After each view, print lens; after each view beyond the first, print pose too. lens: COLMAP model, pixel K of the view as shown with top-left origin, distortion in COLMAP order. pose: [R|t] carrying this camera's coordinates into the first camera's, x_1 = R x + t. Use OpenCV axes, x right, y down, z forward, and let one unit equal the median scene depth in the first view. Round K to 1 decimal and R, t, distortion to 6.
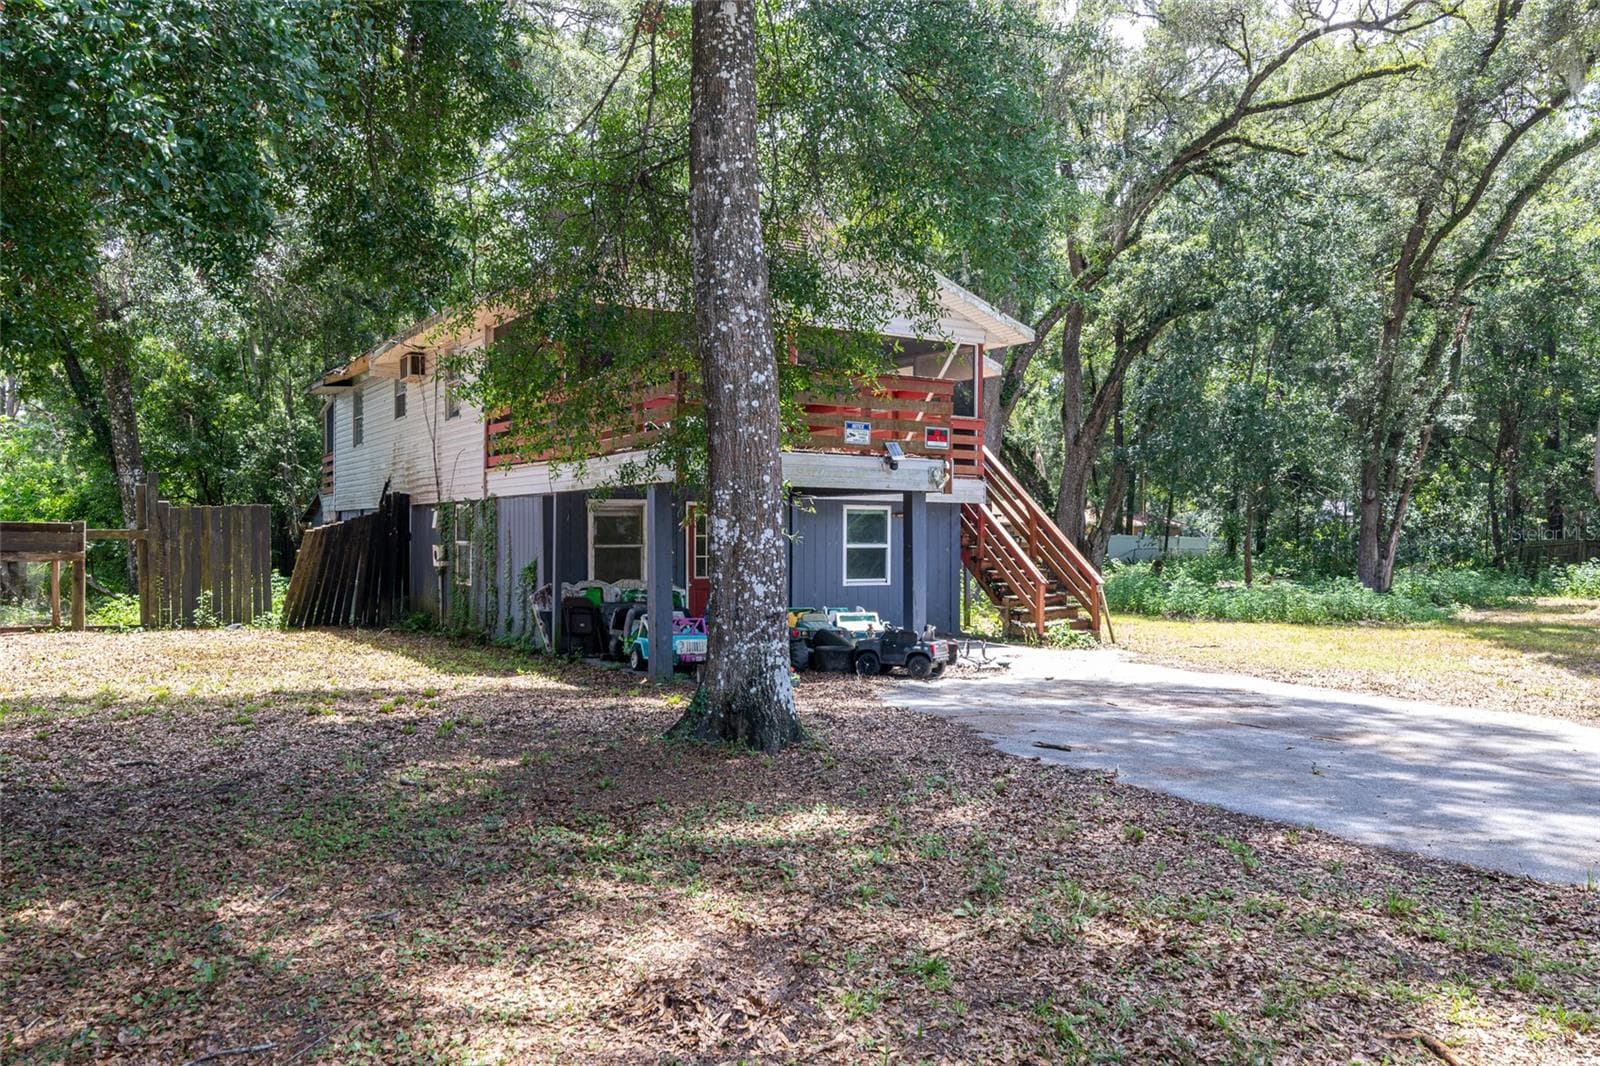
lens RADIAL K [[1208.0, 0, 800.0], [0, 1208.0, 533.0], [0, 0, 1]] dist [0.002969, -0.000436]
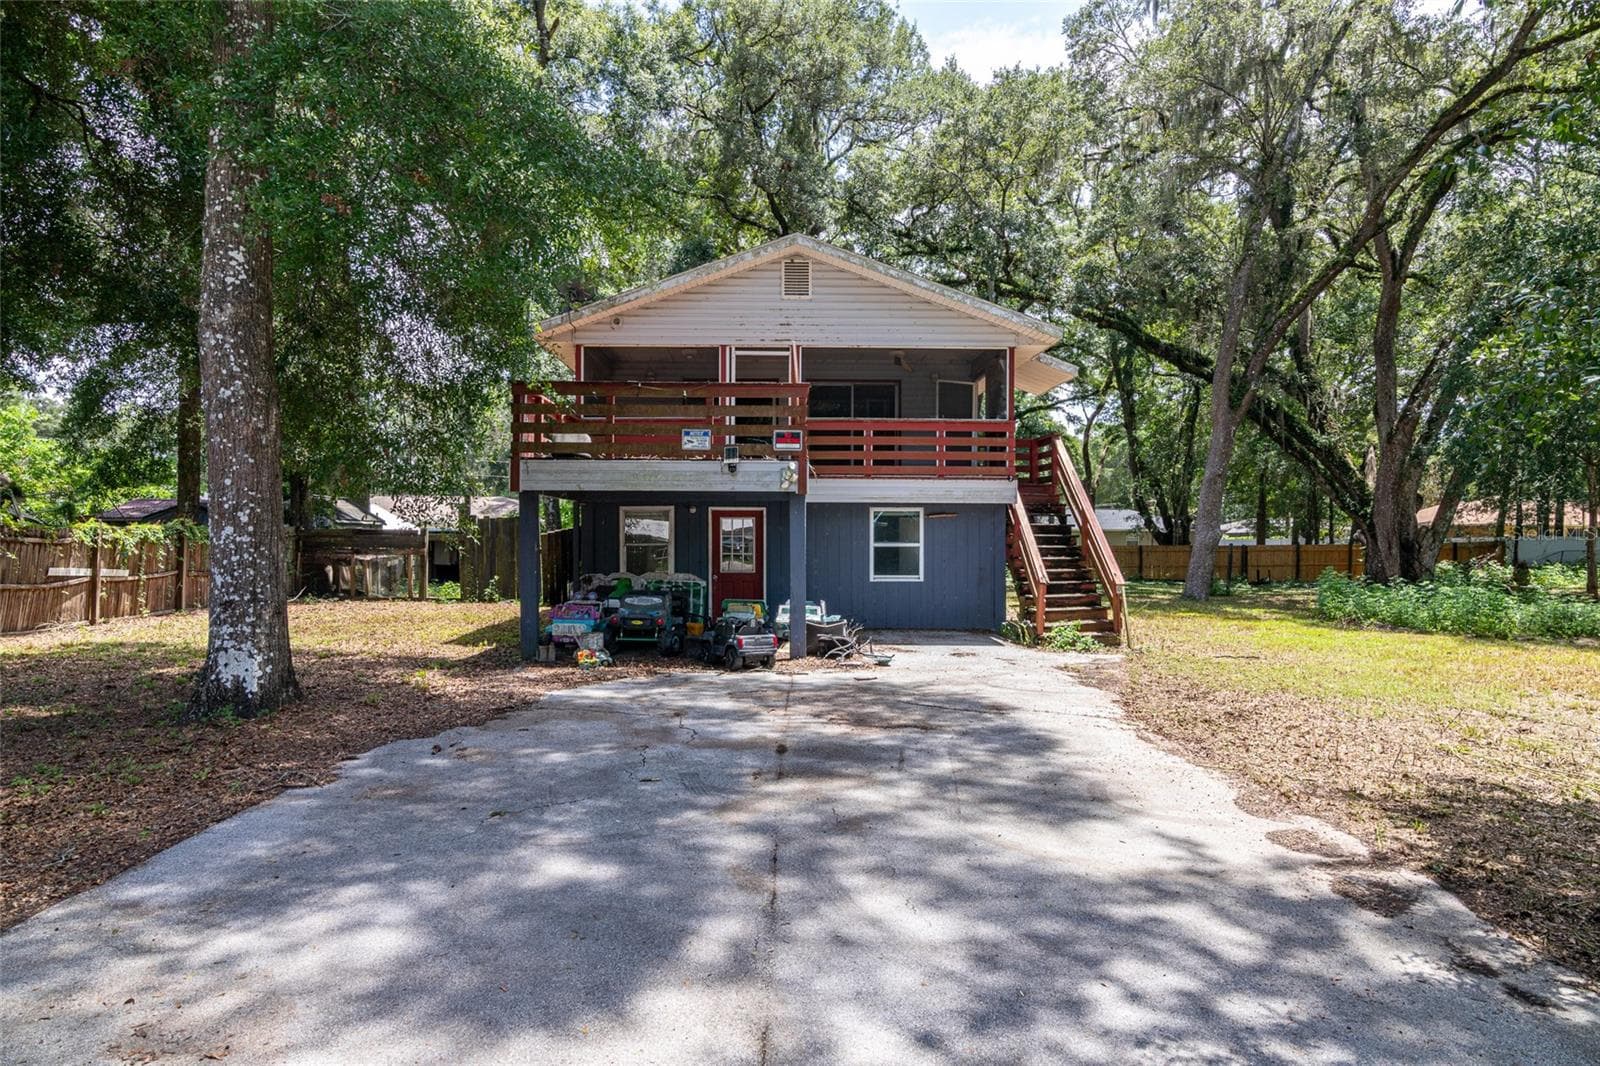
lens RADIAL K [[924.7, 0, 793.0], [0, 924.7, 537.9], [0, 0, 1]] dist [-0.002910, -0.001357]
pose [[0.863228, -0.003729, -0.504800, 0.411533], [0.003901, 0.999992, -0.000716, 0.004827], [0.504798, -0.001351, 0.863236, 0.248927]]
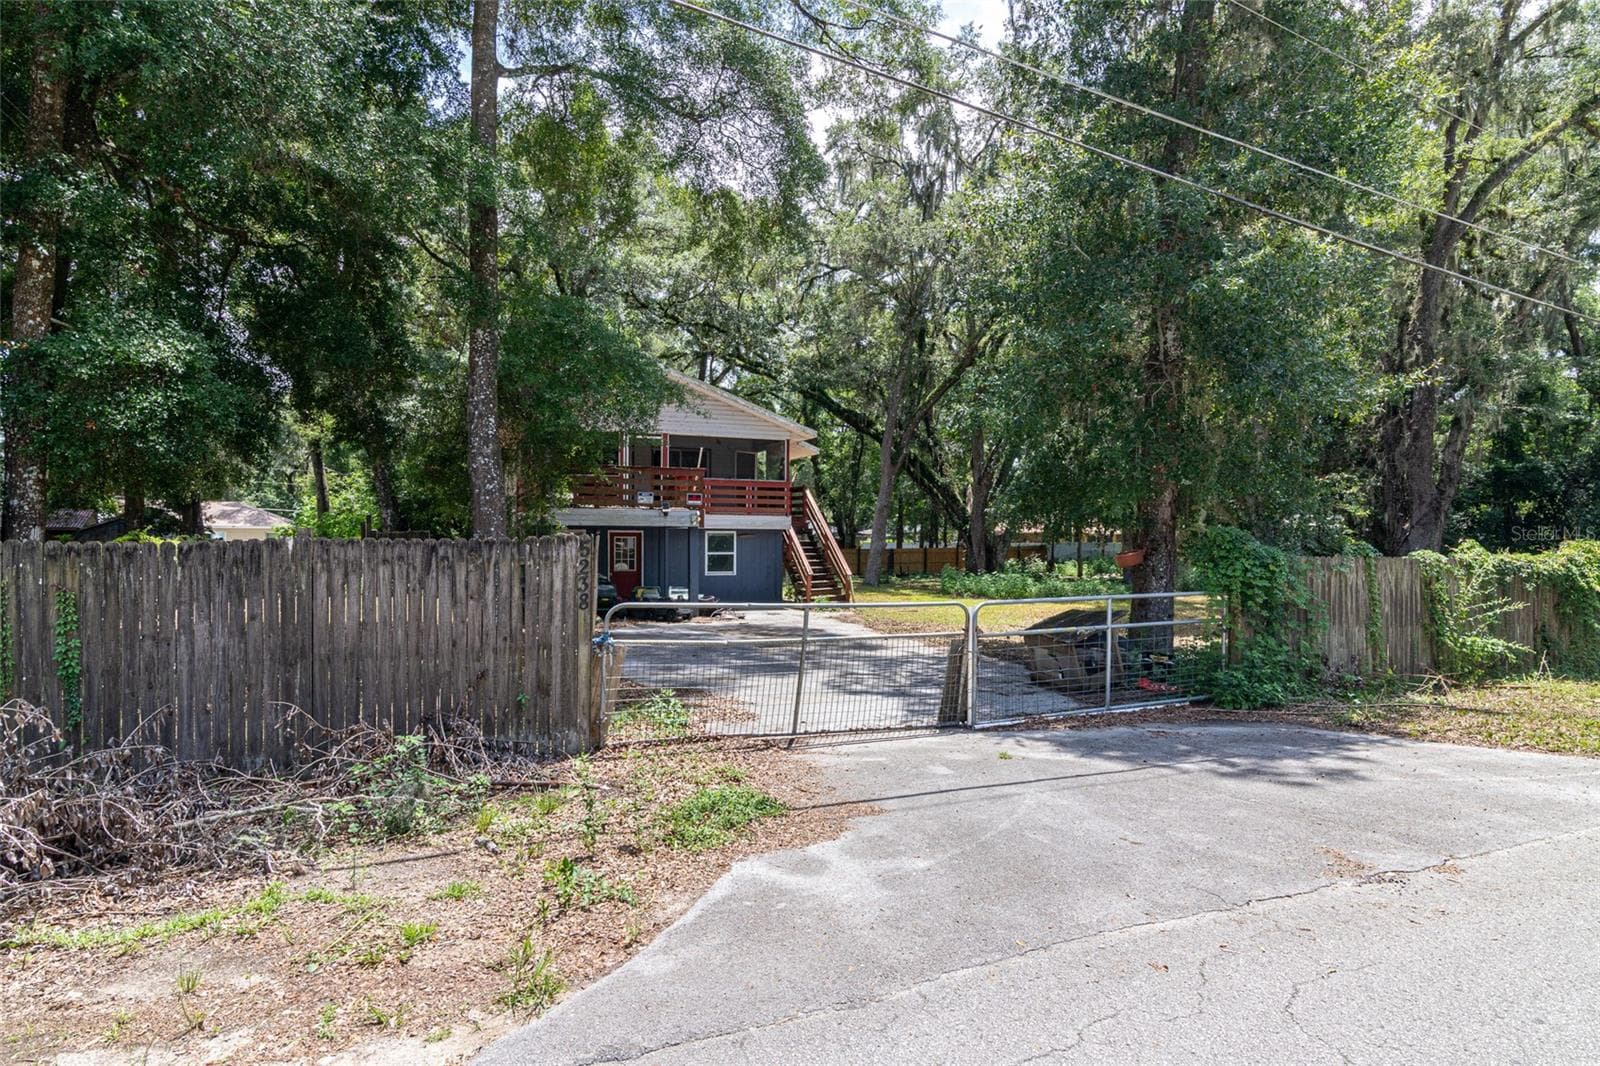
lens RADIAL K [[873.0, 0, 800.0], [0, 873.0, 533.0], [0, 0, 1]] dist [0.000730, 0.000032]
pose [[0.986535, -0.005320, -0.163466, 0.403245], [0.004374, 0.999972, -0.006151, -0.011720], [0.163494, 0.005353, 0.986530, -0.280137]]
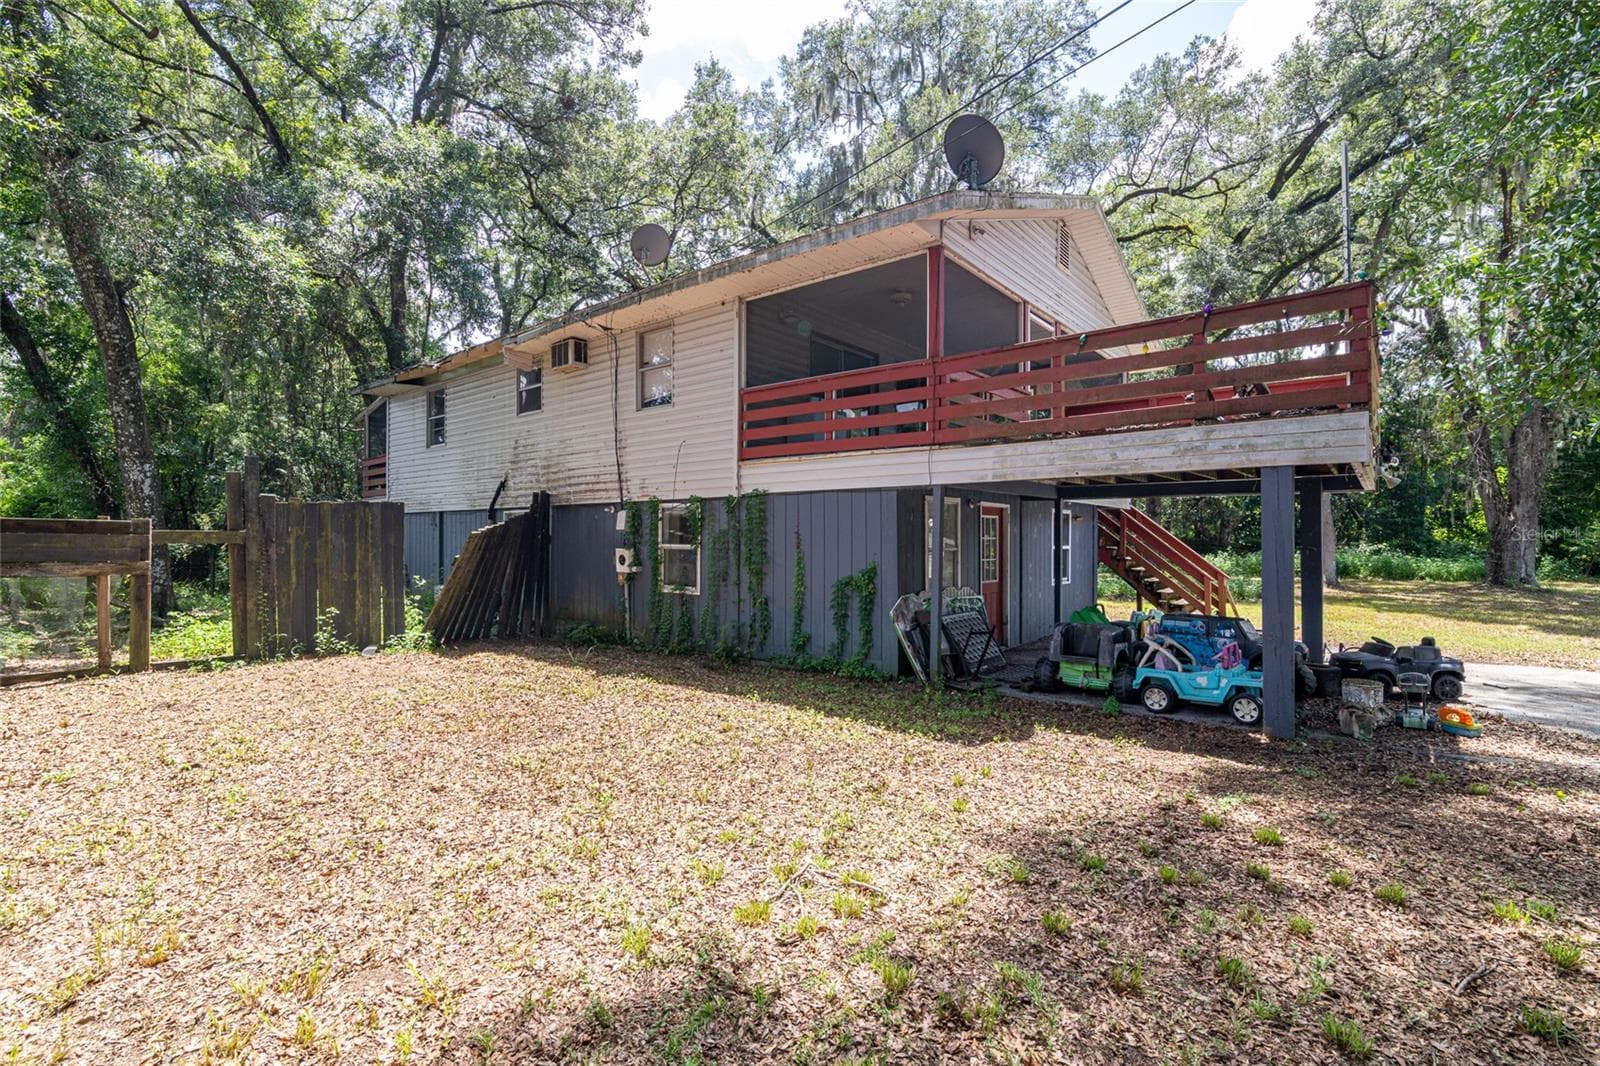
lens RADIAL K [[723.4, 0, 797.4], [0, 723.4, 537.6], [0, 0, 1]] dist [0.000865, -0.000003]
pose [[0.945825, -0.001527, 0.324672, -0.388442], [0.000728, 0.999996, 0.002582, 0.000242], [-0.324675, -0.002206, 0.945823, 0.490837]]
